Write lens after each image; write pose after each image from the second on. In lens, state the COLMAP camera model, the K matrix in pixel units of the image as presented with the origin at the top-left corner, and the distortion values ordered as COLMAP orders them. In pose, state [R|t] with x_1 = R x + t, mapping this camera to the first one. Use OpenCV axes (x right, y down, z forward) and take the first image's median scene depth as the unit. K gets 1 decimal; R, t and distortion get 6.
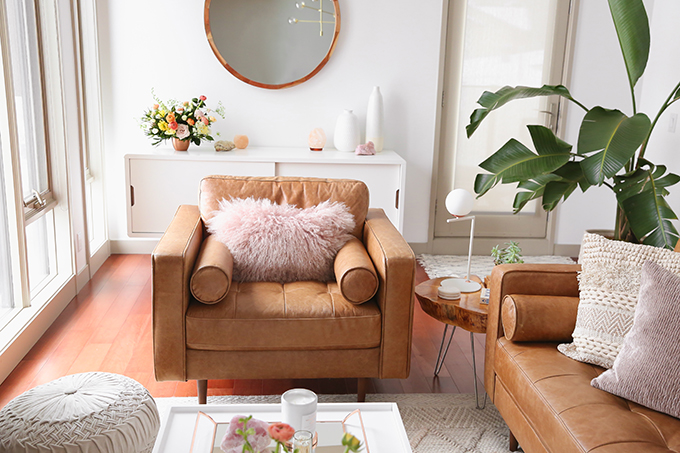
lens RADIAL K [[687.7, 0, 340.0], [0, 687.7, 226.5], [0, 0, 1]] dist [0.054358, 0.000703]
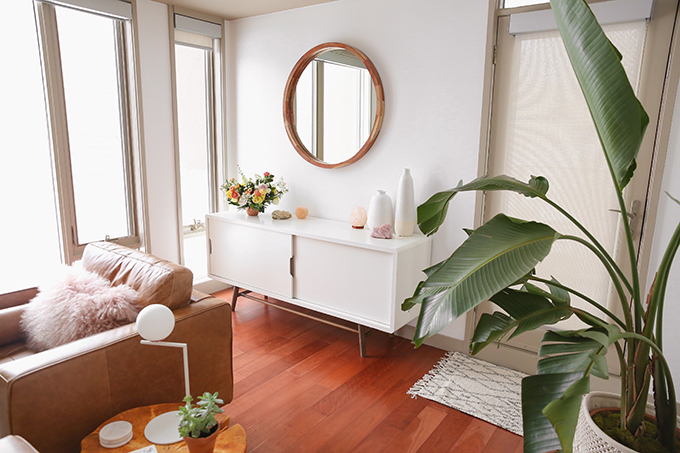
lens RADIAL K [[462.8, 0, 340.0], [0, 462.8, 226.5], [0, 0, 1]] dist [-0.058047, 0.071992]
pose [[0.759670, 0.112465, -0.640510, 0.603747], [-0.151635, 0.988417, -0.006292, -0.156933], [0.632383, 0.101904, 0.767924, 0.673763]]
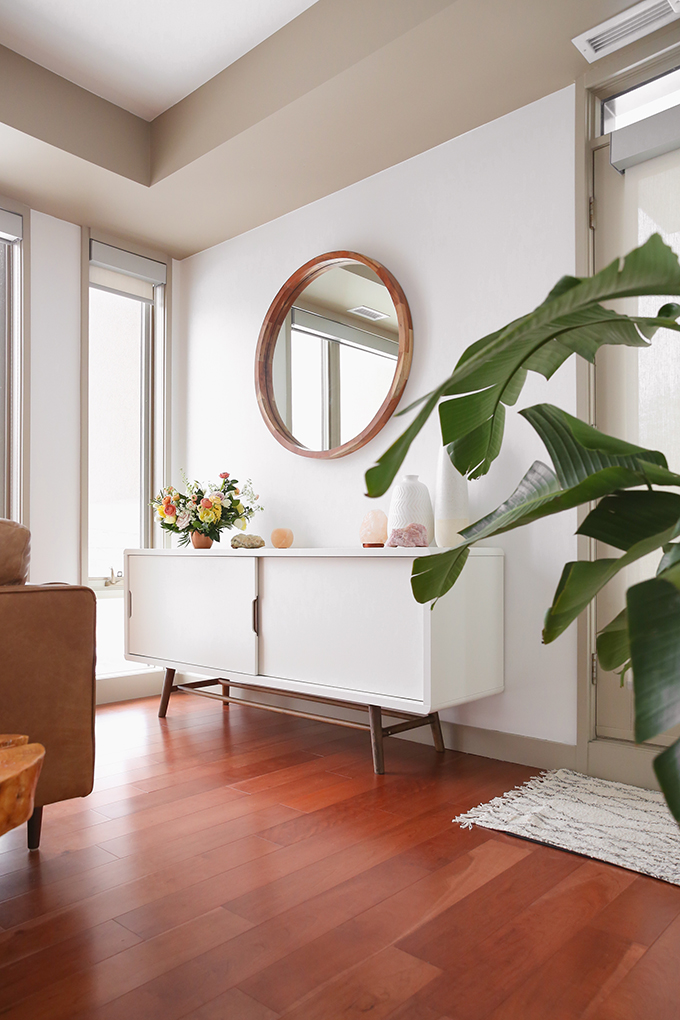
lens RADIAL K [[736.4, 0, 322.9], [0, 736.4, 551.3], [0, 0, 1]] dist [-0.008262, -0.000130]
pose [[0.678825, -0.032426, -0.733584, 0.610788], [-0.154952, 0.970202, -0.186271, 0.024277], [0.717765, 0.240116, 0.653573, 0.845268]]
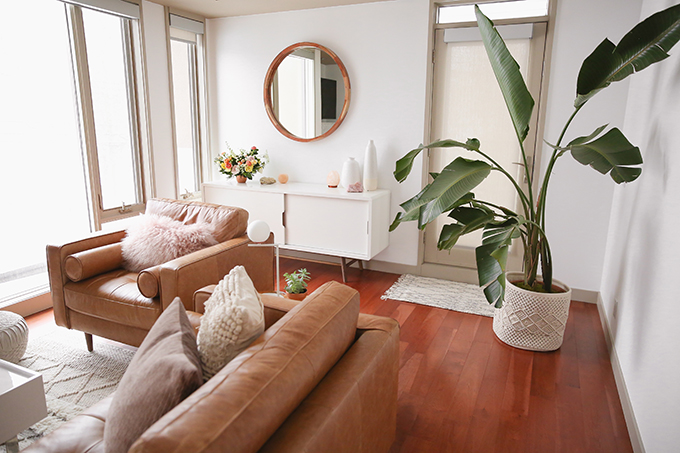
lens RADIAL K [[462.8, 0, 340.0], [0, 462.8, 226.5], [0, 0, 1]] dist [-0.058047, 0.071992]
pose [[0.873417, 0.089736, -0.478633, 0.643091], [-0.101785, 0.994806, 0.000771, -0.054177], [0.476217, 0.048044, 0.878015, 0.324560]]
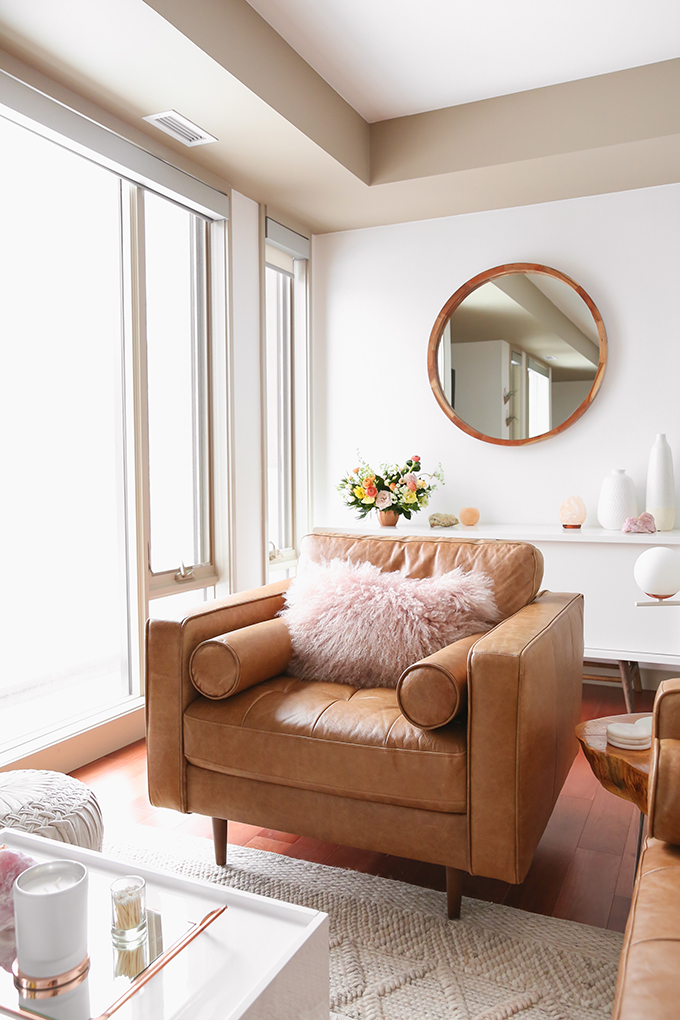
lens RADIAL K [[788.3, 0, 351.5], [0, 788.3, 522.8], [0, 0, 1]] dist [-0.032110, 0.000414]
pose [[0.869939, -0.002745, -0.493152, 0.249725], [-0.085413, 0.984034, -0.156149, 0.042189], [0.485707, 0.177962, 0.855815, 0.313200]]
